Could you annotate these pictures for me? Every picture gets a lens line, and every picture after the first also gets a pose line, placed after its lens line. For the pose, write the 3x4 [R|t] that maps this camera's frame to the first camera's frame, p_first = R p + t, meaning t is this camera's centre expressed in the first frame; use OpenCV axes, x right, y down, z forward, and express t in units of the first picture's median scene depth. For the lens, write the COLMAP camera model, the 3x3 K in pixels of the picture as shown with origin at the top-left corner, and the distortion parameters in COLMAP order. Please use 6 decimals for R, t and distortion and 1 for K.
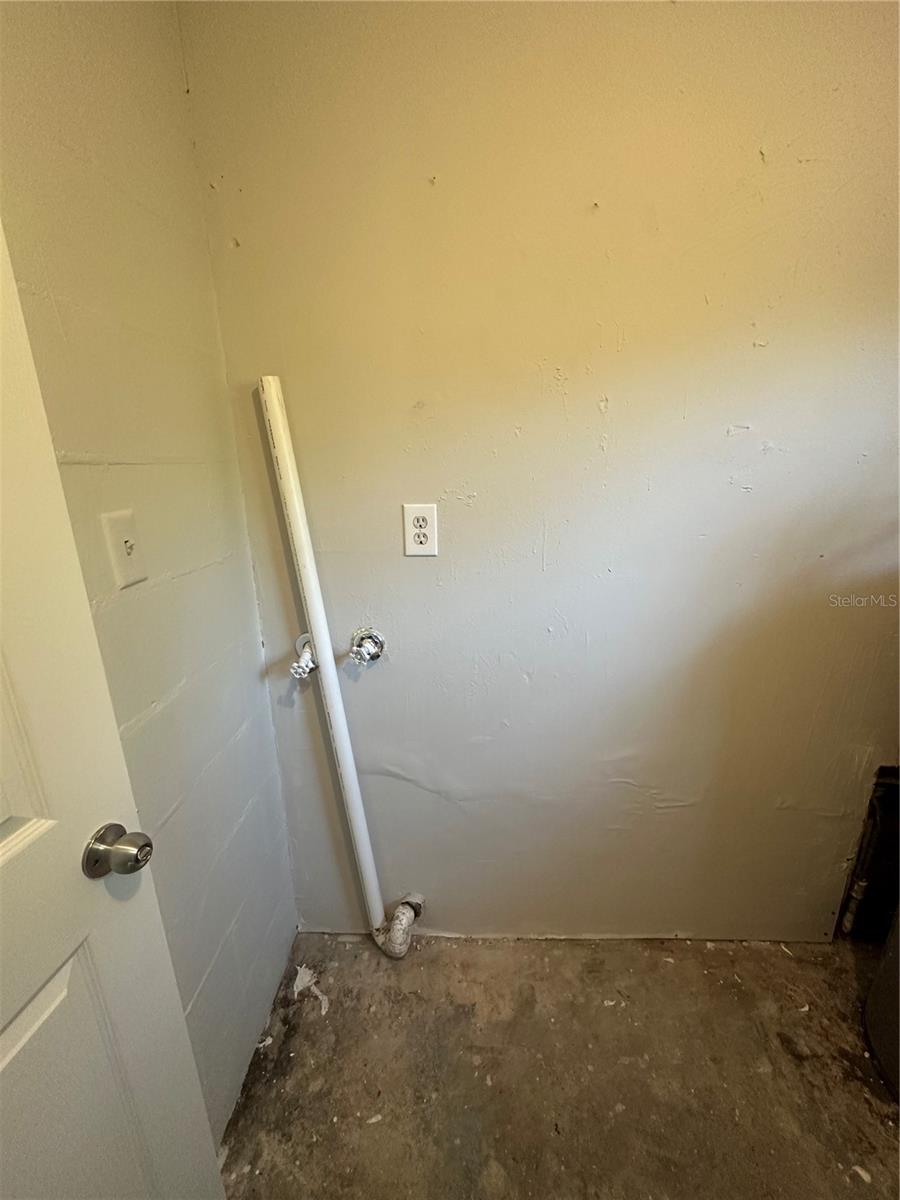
lens RADIAL K [[479.5, 0, 450.0], [0, 479.5, 600.0], [0, 0, 1]] dist [-0.001463, 0.000210]
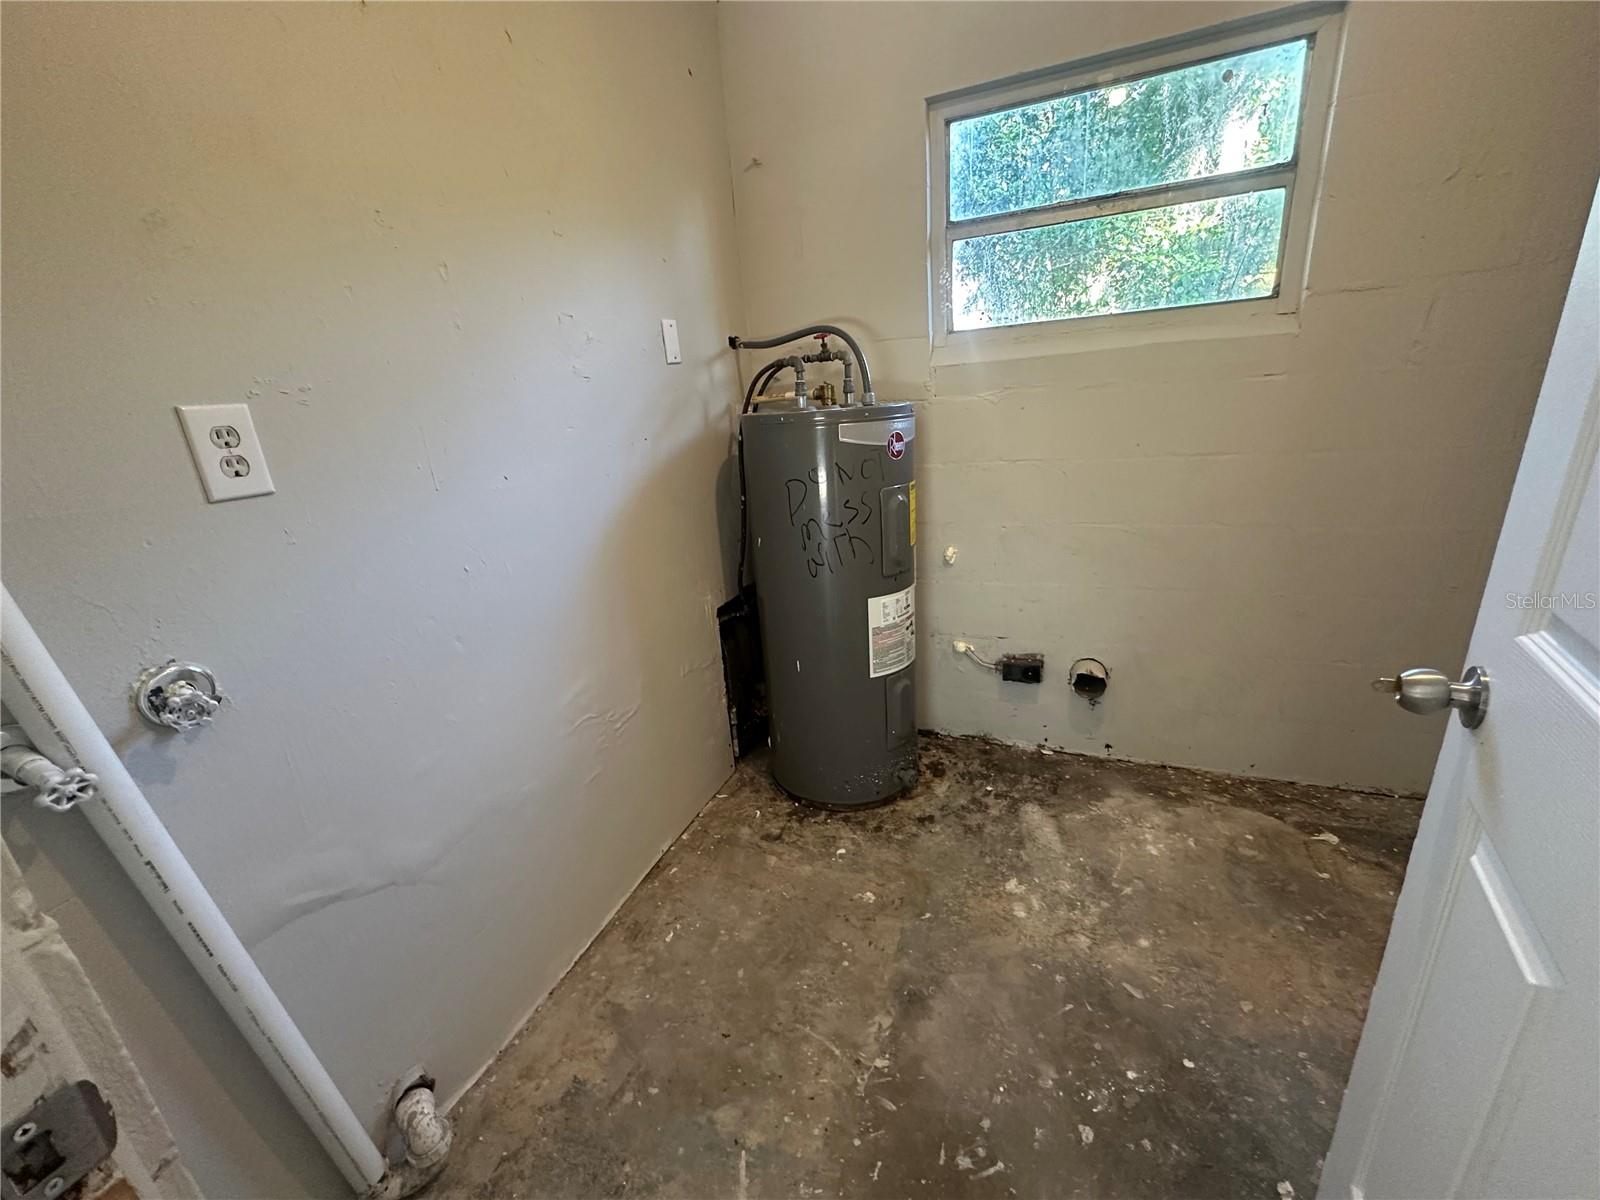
lens RADIAL K [[639.4, 0, 798.6], [0, 639.4, 600.2], [0, 0, 1]] dist [-0.001463, 0.000210]
pose [[0.343463, -0.299900, 0.889996, -0.496592], [0.320894, 0.928087, 0.188898, 0.080917], [-0.882644, 0.220715, 0.415000, 0.120151]]
